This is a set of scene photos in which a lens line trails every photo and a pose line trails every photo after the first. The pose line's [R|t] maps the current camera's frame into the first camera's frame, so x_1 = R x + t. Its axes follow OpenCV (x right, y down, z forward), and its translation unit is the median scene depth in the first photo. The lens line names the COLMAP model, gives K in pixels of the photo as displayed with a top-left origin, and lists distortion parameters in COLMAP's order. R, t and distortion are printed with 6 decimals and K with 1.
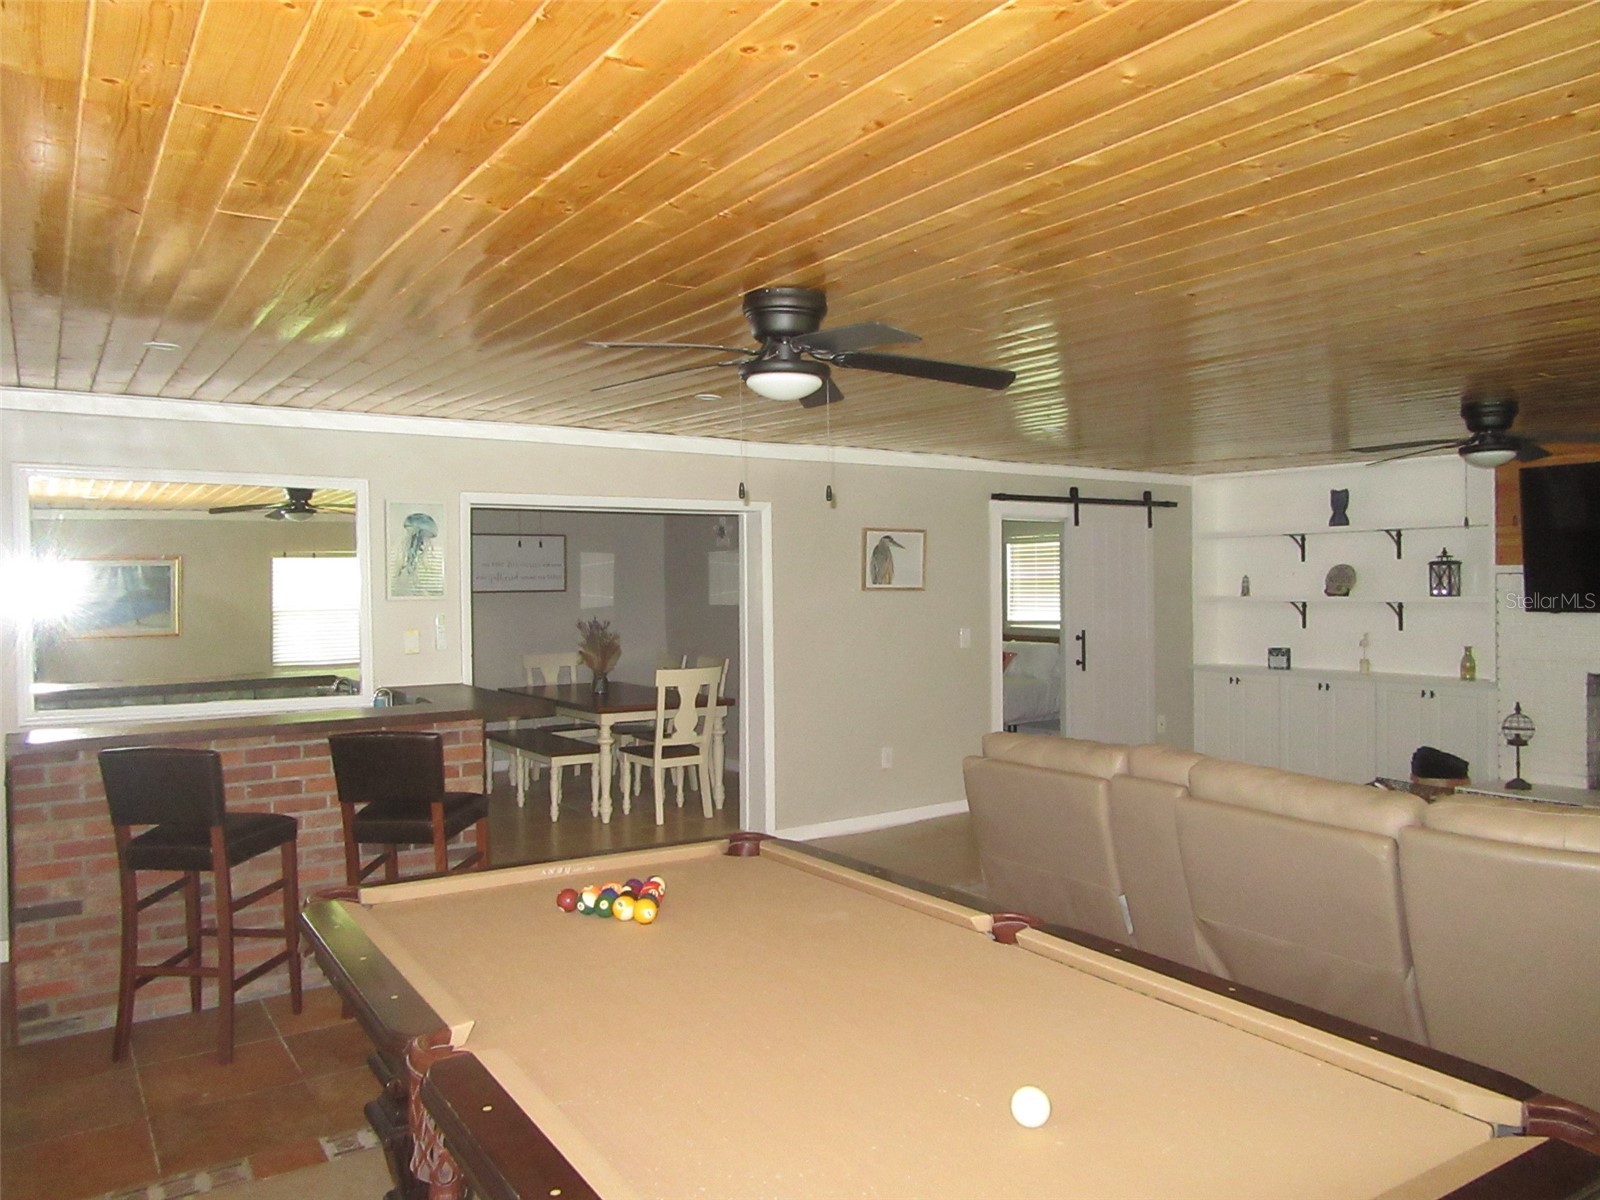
lens RADIAL K [[1187.3, 0, 800.0], [0, 1187.3, 600.0], [0, 0, 1]] dist [-0.009175, 0.002053]
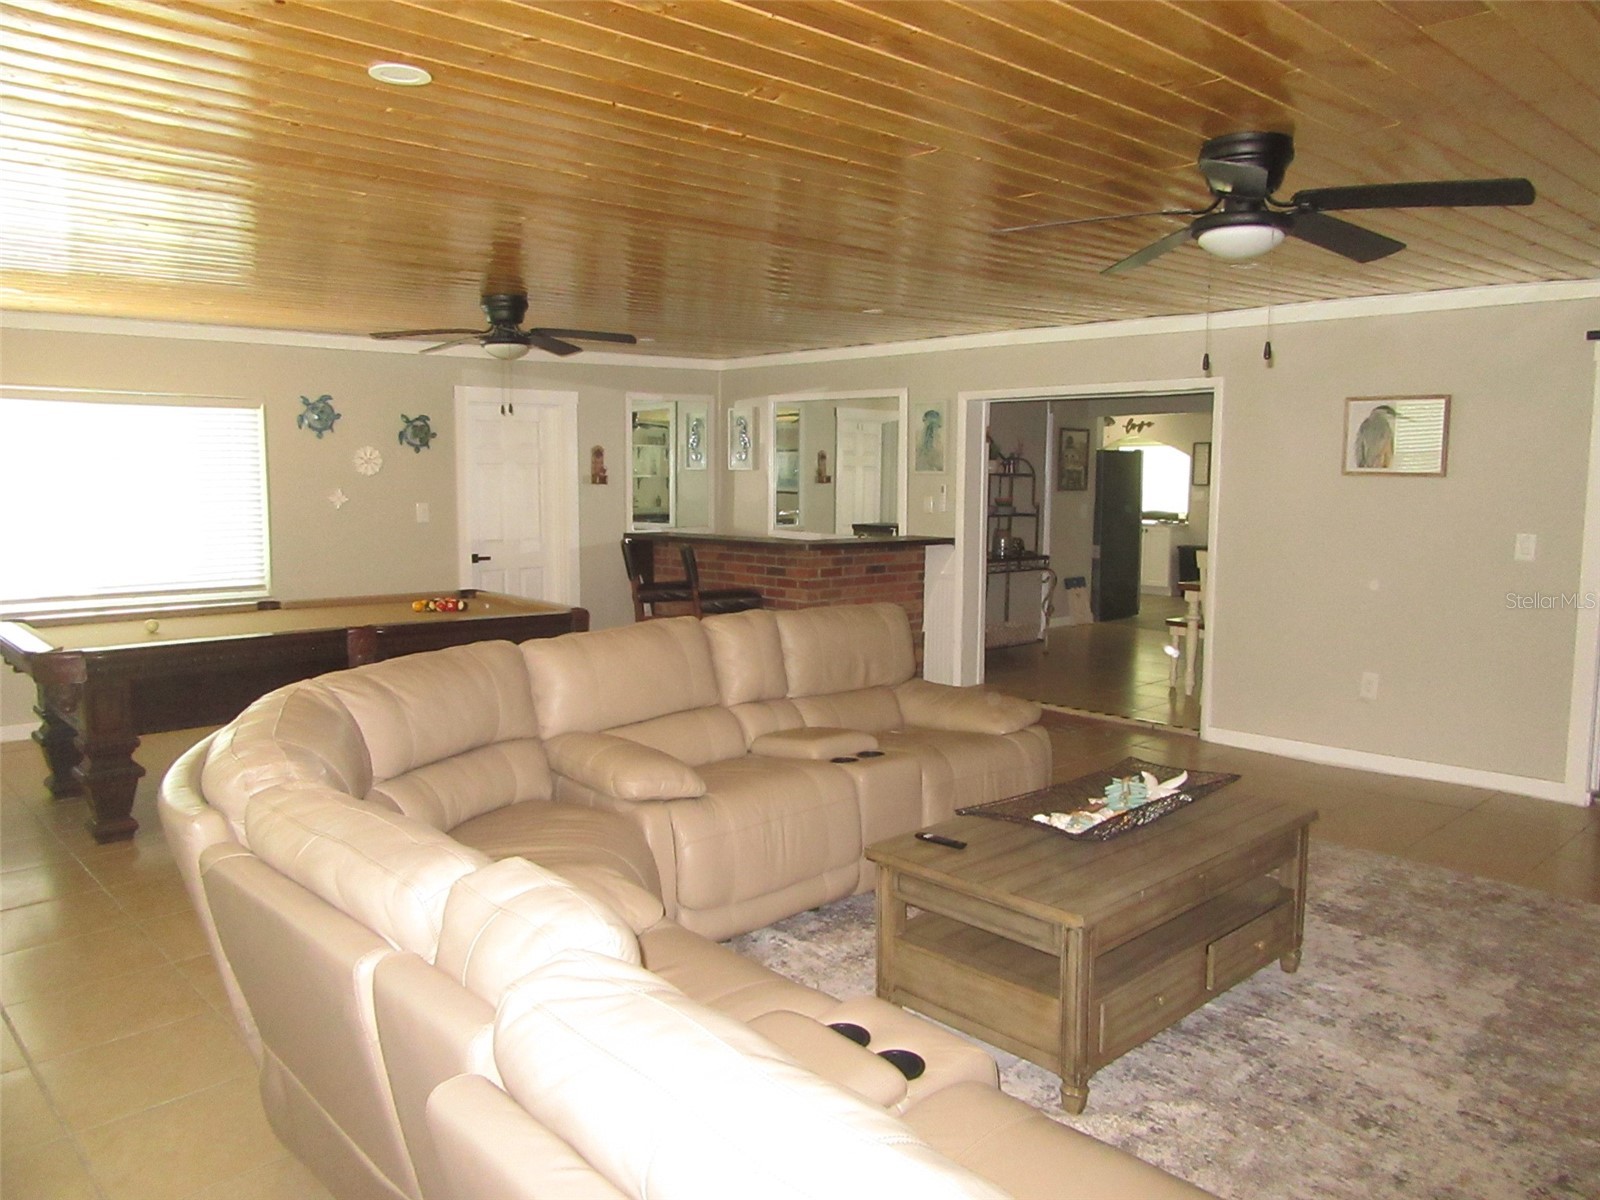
lens RADIAL K [[1187.3, 0, 800.0], [0, 1187.3, 600.0], [0, 0, 1]] dist [-0.009175, 0.002053]
pose [[0.170046, 0.119574, -0.978155, 0.871858], [-0.018248, 0.992823, 0.118195, -0.013465], [0.985267, -0.002249, 0.171008, 0.536181]]
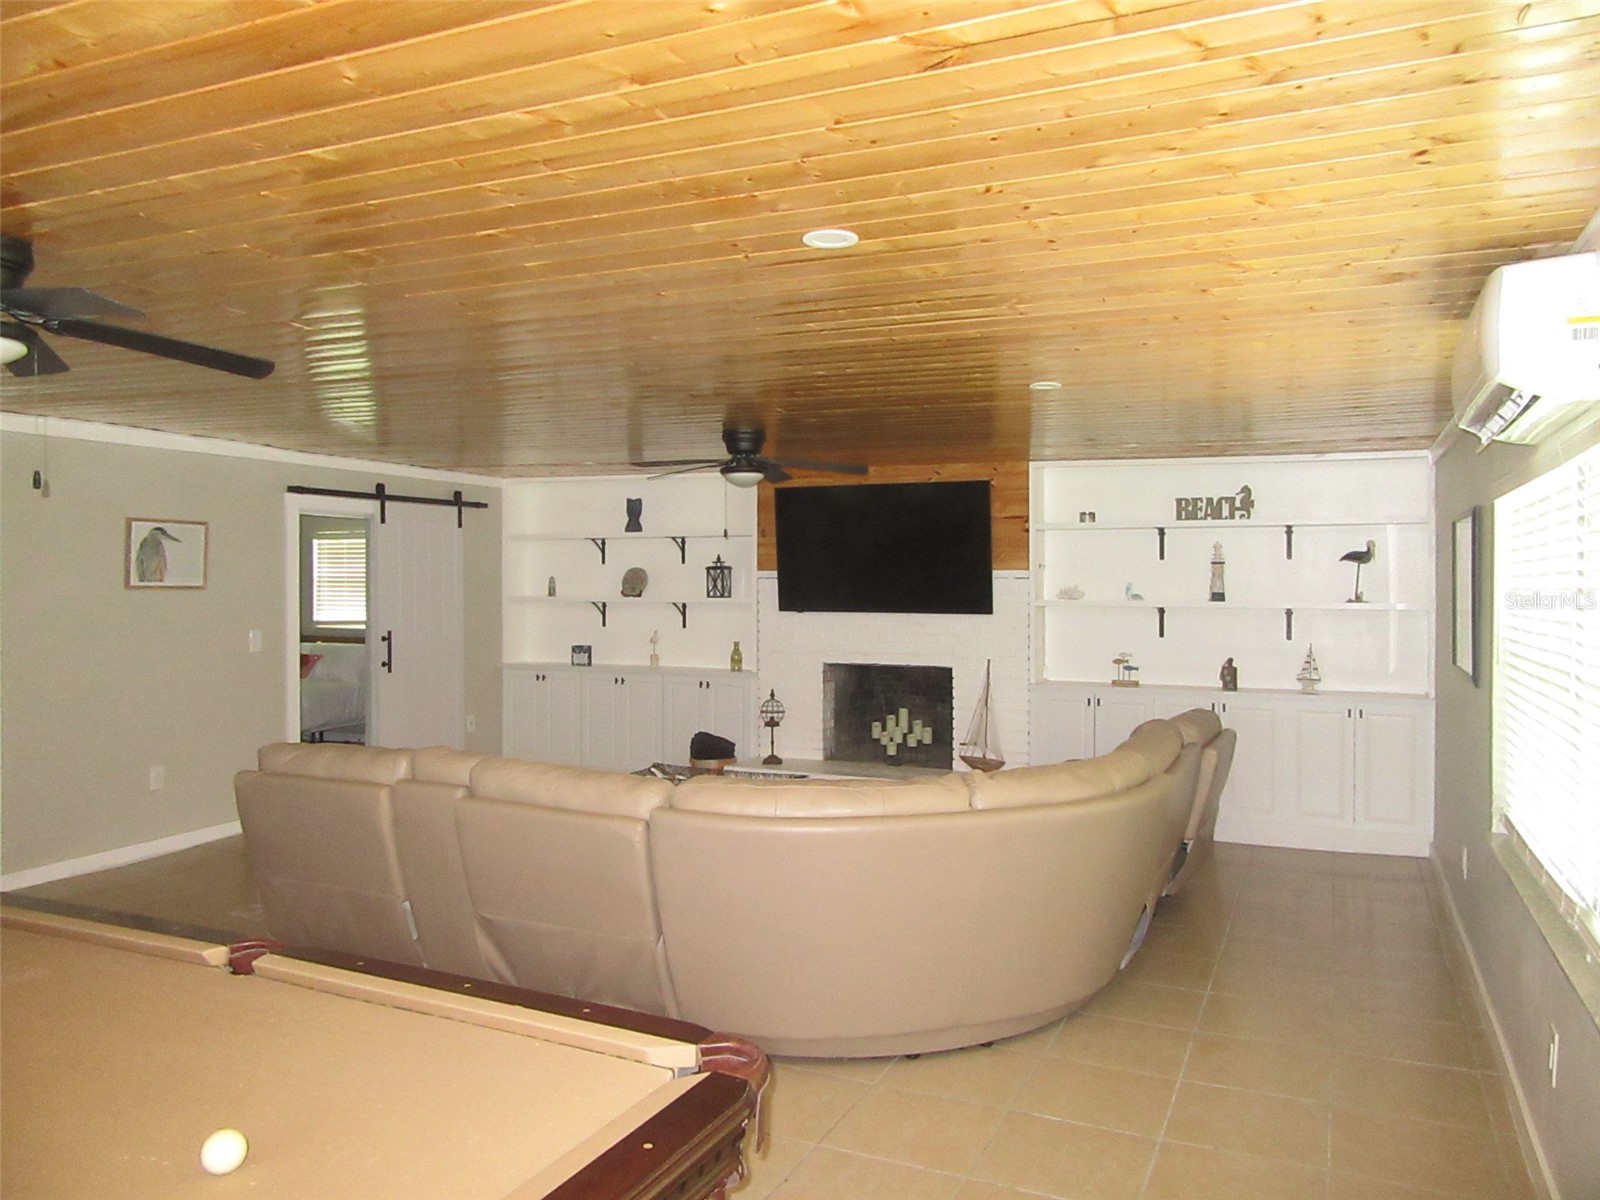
lens RADIAL K [[1190.8, 0, 800.0], [0, 1190.8, 600.0], [0, 0, 1]] dist [0.003327, 0.012436]
pose [[0.853764, 0.001910, 0.520656, 0.021010], [-0.003091, 0.999994, 0.001400, -0.002805], [-0.520650, -0.002805, 0.853765, -0.010643]]
